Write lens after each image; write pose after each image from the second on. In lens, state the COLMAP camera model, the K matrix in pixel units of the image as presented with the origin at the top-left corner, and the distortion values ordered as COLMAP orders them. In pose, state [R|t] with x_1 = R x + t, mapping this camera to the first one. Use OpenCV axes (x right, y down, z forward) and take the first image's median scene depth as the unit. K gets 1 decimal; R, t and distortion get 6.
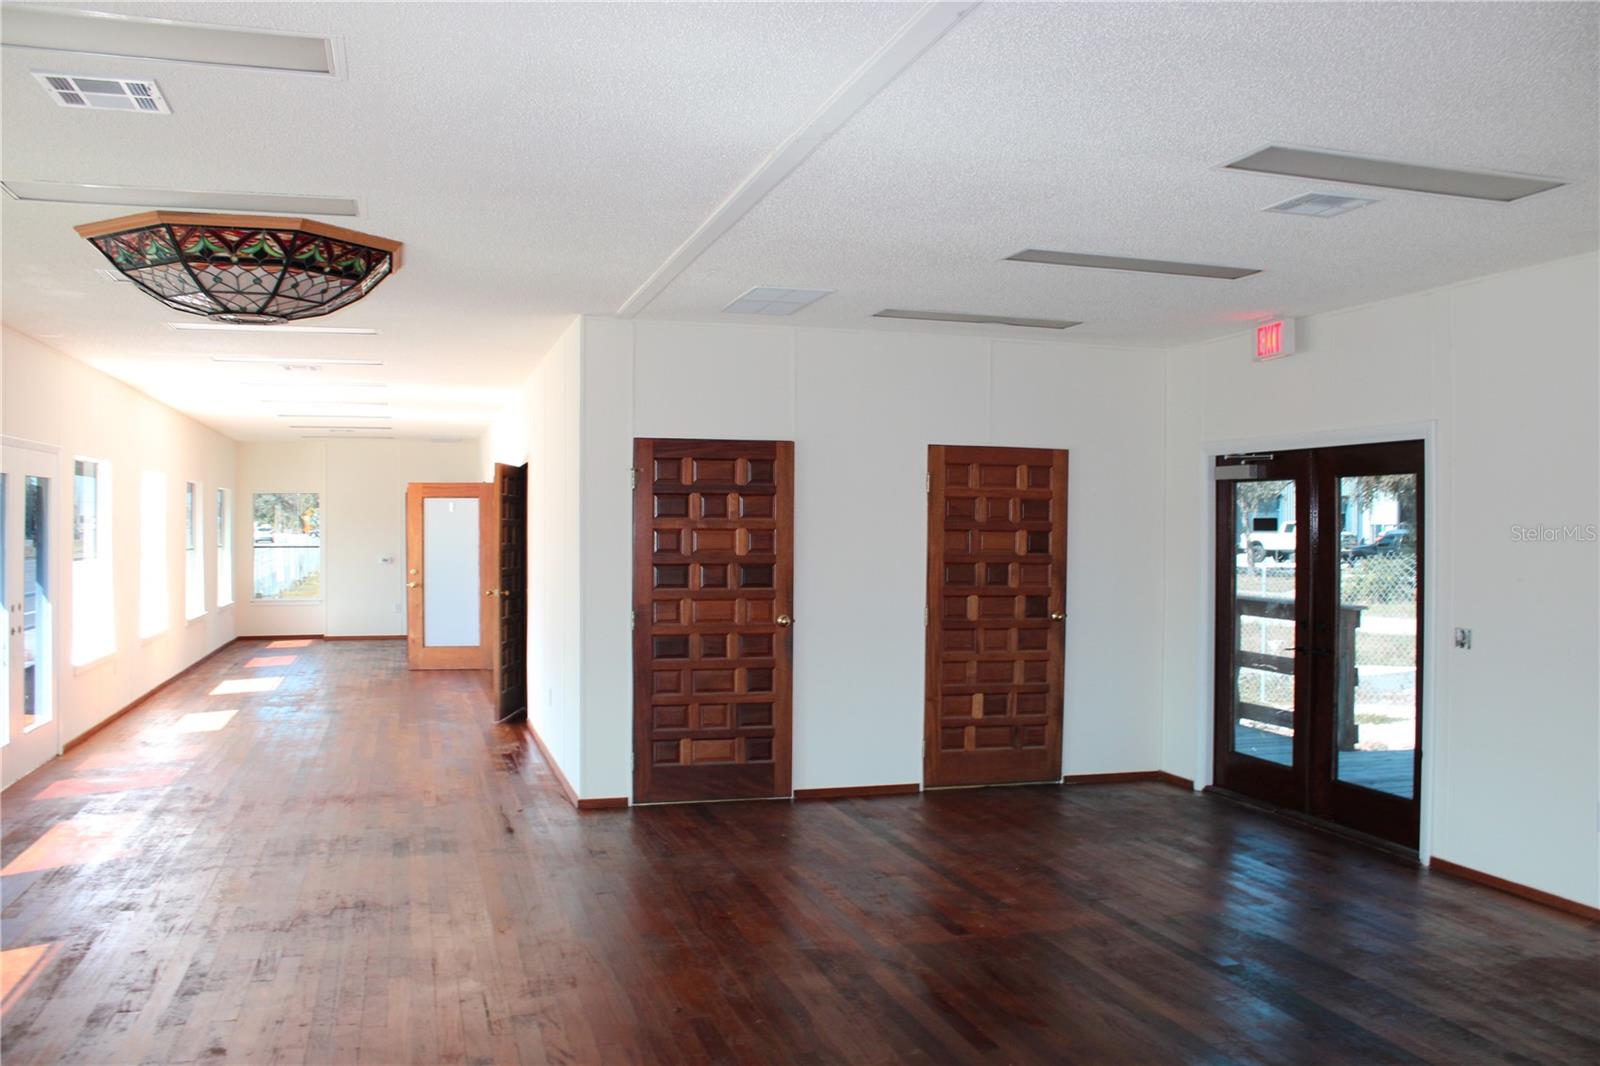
lens RADIAL K [[1343.0, 0, 794.5], [0, 1343.0, 527.3], [0, 0, 1]] dist [-0.150572, 0.119260]
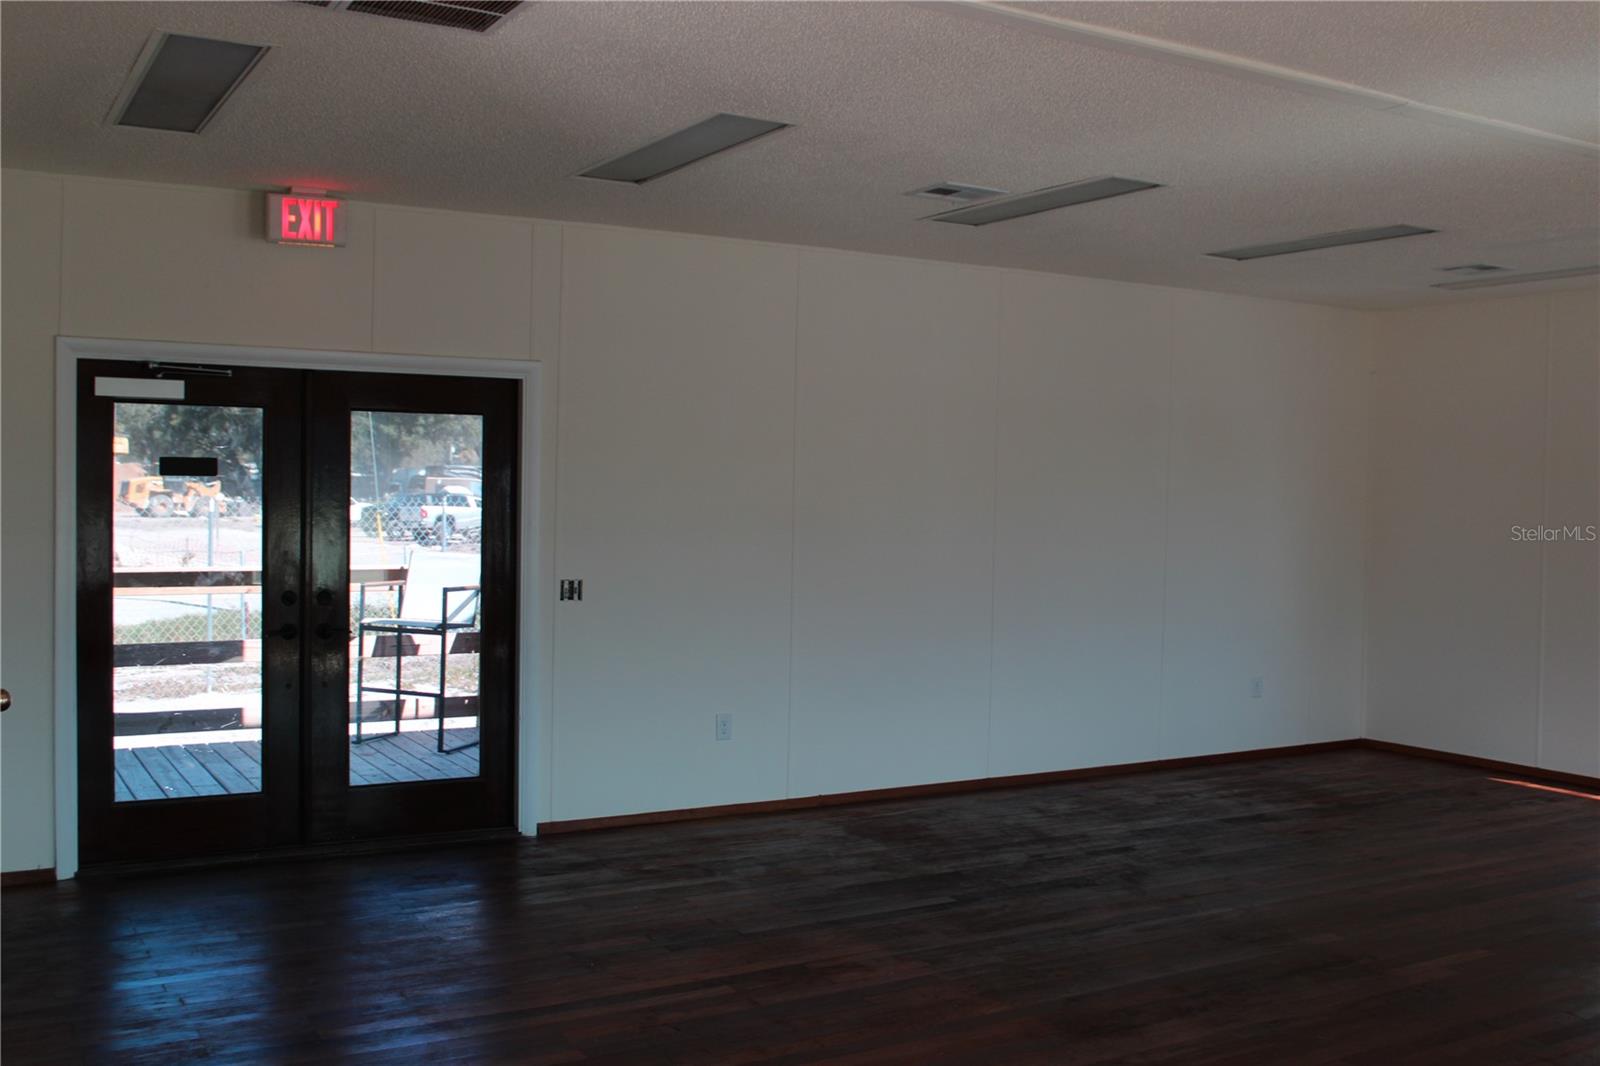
lens RADIAL K [[1568.8, 0, 800.2], [0, 1568.8, 531.8], [0, 0, 1]] dist [-0.086553, 0.000000]
pose [[-0.243841, -0.041323, 0.968935, -0.662112], [-0.017757, 0.999115, 0.038141, -0.005768], [-0.969653, -0.007905, -0.244359, 1.116692]]
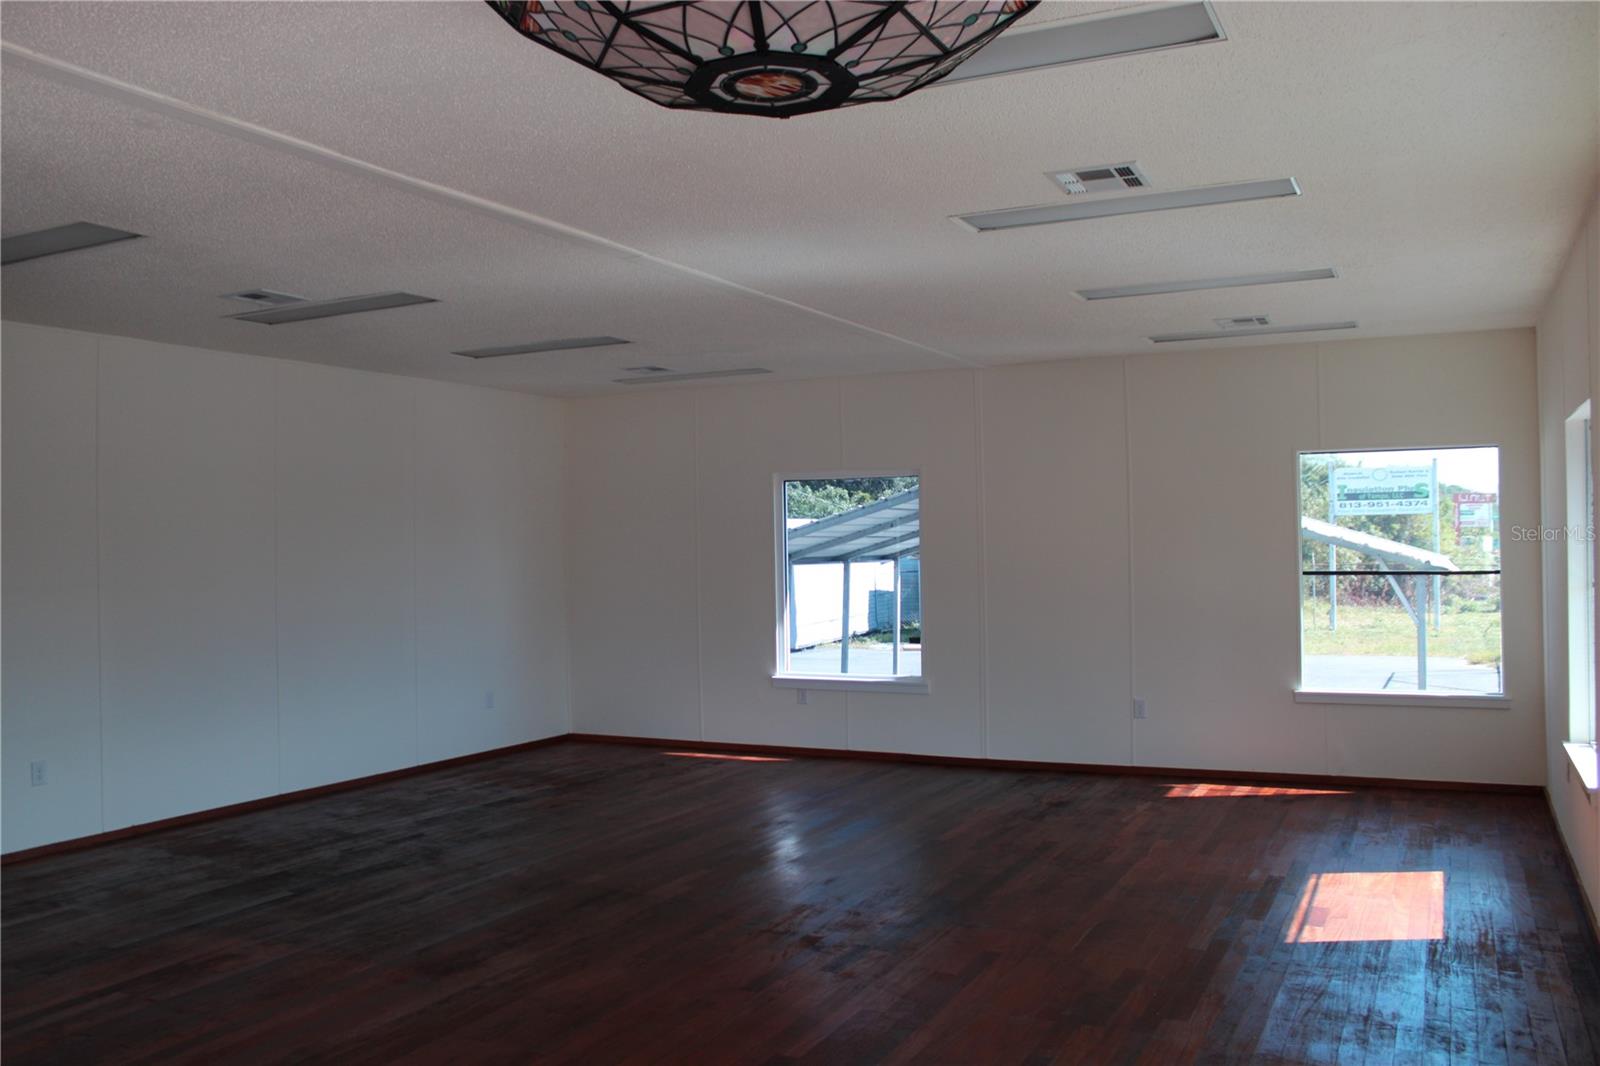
lens RADIAL K [[1343.0, 0, 809.7], [0, 1343.0, 521.2], [0, 0, 1]] dist [-0.150572, 0.119260]
pose [[-0.731104, 0.011511, 0.682169, -0.691334], [0.009181, 0.999933, -0.007034, -0.005138], [-0.682205, 0.001121, -0.731160, 1.227952]]
